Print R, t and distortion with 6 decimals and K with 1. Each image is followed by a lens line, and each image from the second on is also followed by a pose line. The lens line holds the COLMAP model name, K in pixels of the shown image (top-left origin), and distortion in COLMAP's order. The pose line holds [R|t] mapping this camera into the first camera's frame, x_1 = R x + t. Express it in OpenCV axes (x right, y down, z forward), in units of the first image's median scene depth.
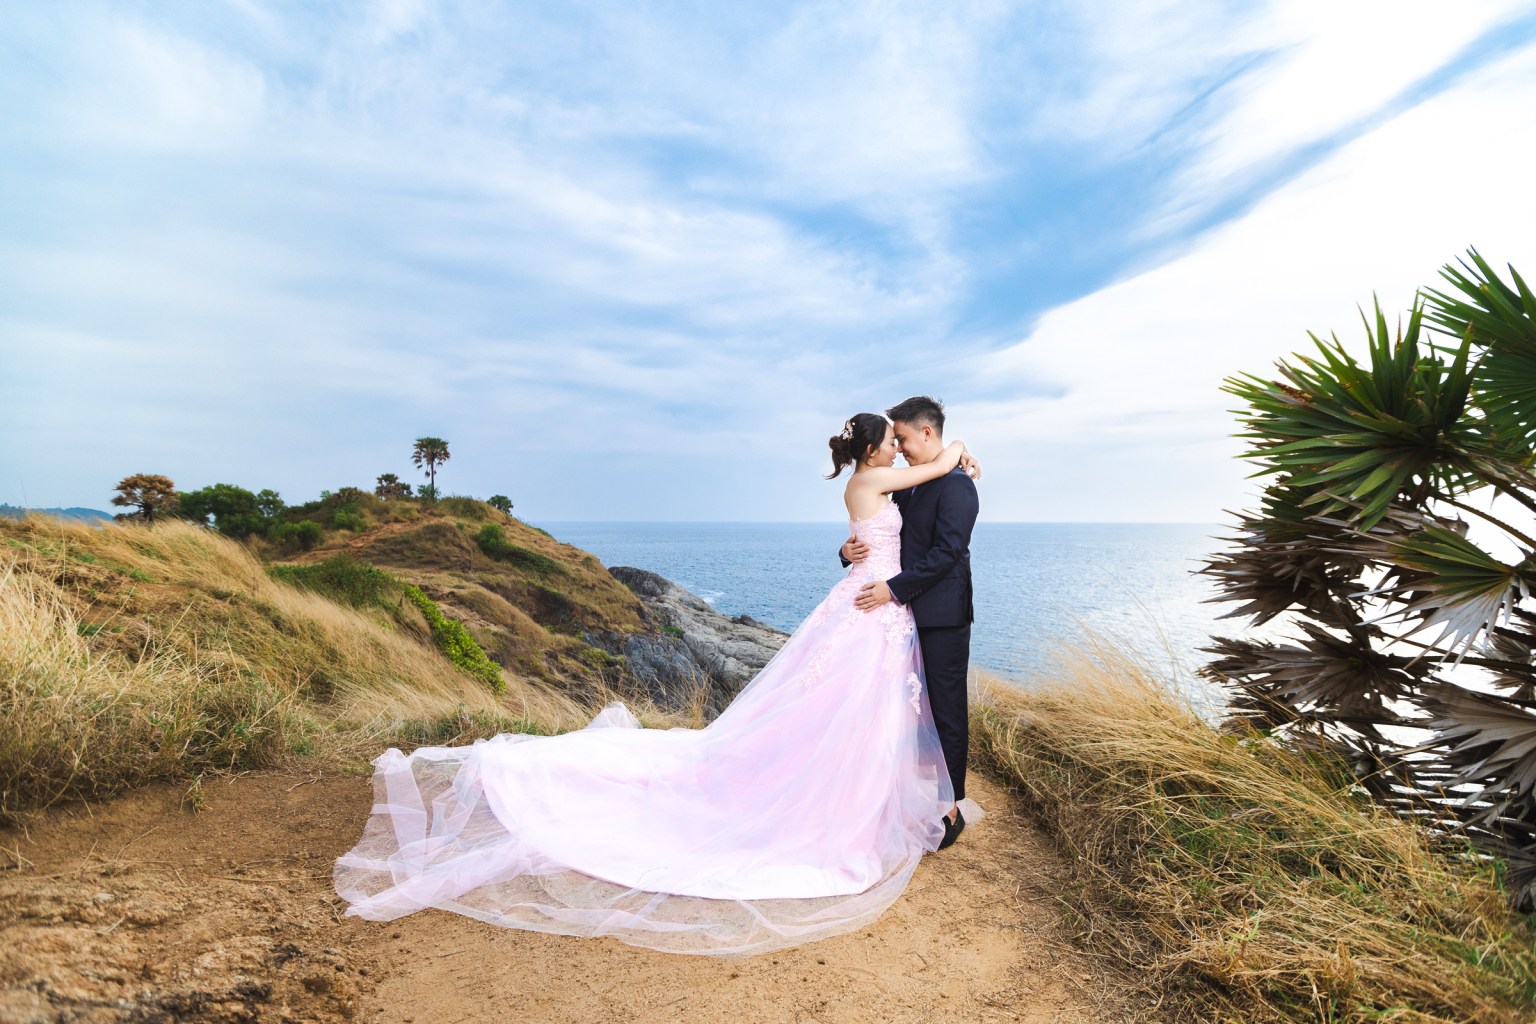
lens RADIAL K [[693.0, 0, 771.3], [0, 693.0, 508.0], [0, 0, 1]] dist [0.003259, -0.000558]
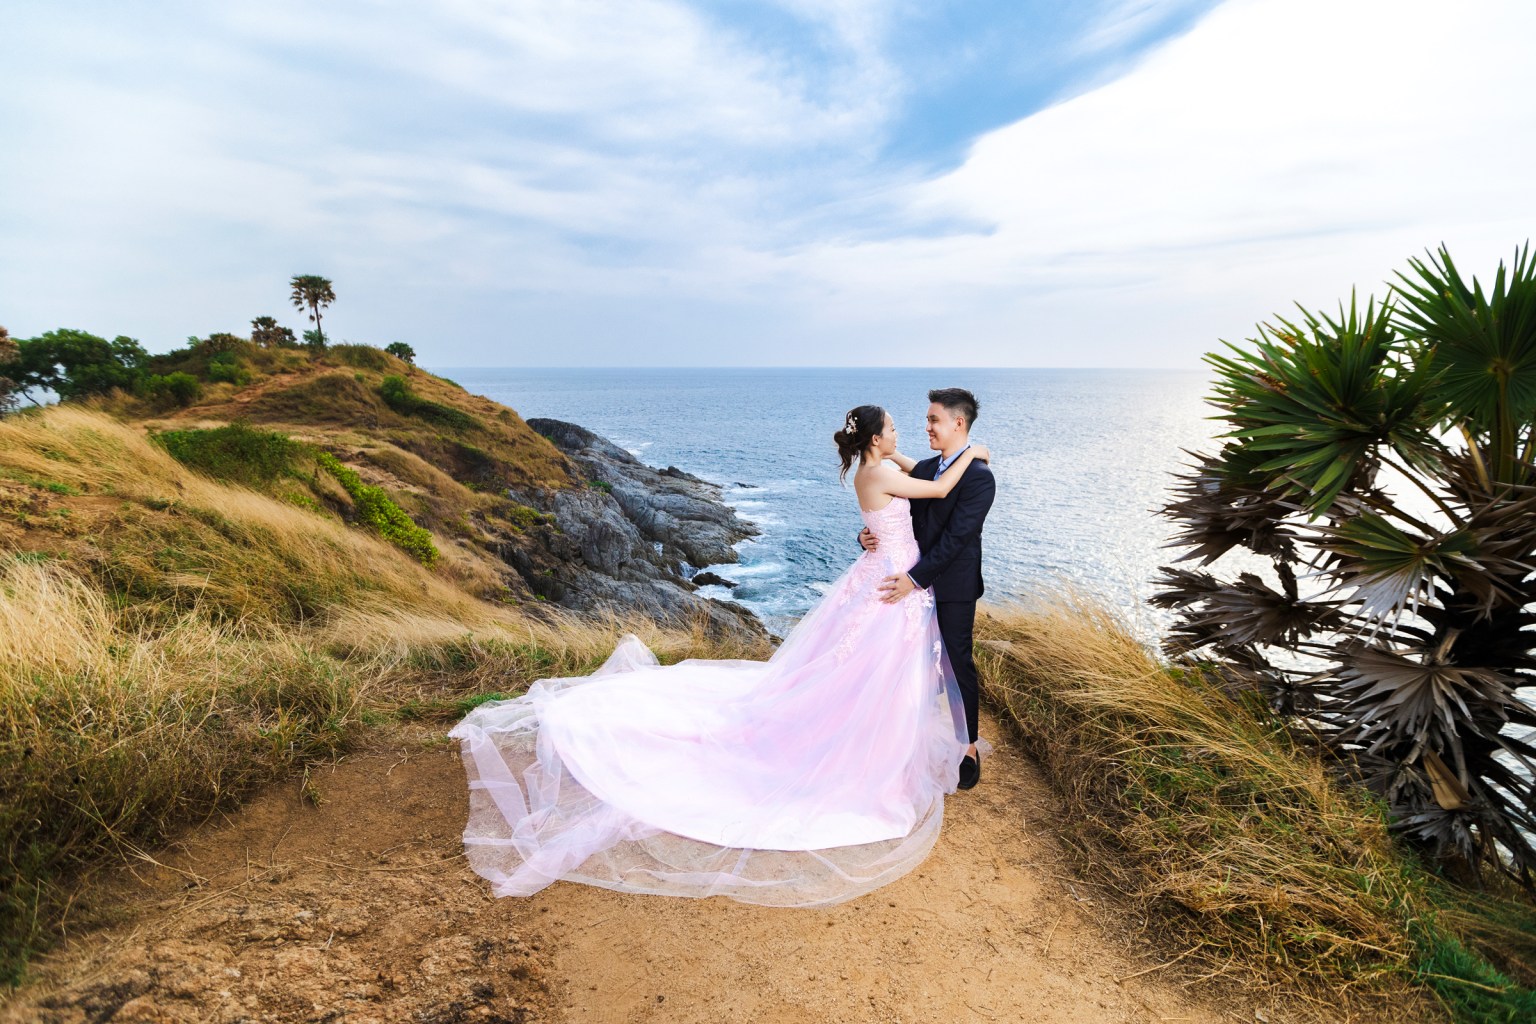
lens RADIAL K [[696.7, 0, 773.3], [0, 696.7, 514.9], [0, 0, 1]] dist [0.010008, -0.004681]
pose [[0.994534, -0.022587, 0.101938, -0.189444], [-0.000209, 0.975888, 0.218271, -0.241485], [-0.104410, -0.217099, 0.970550, -0.056590]]
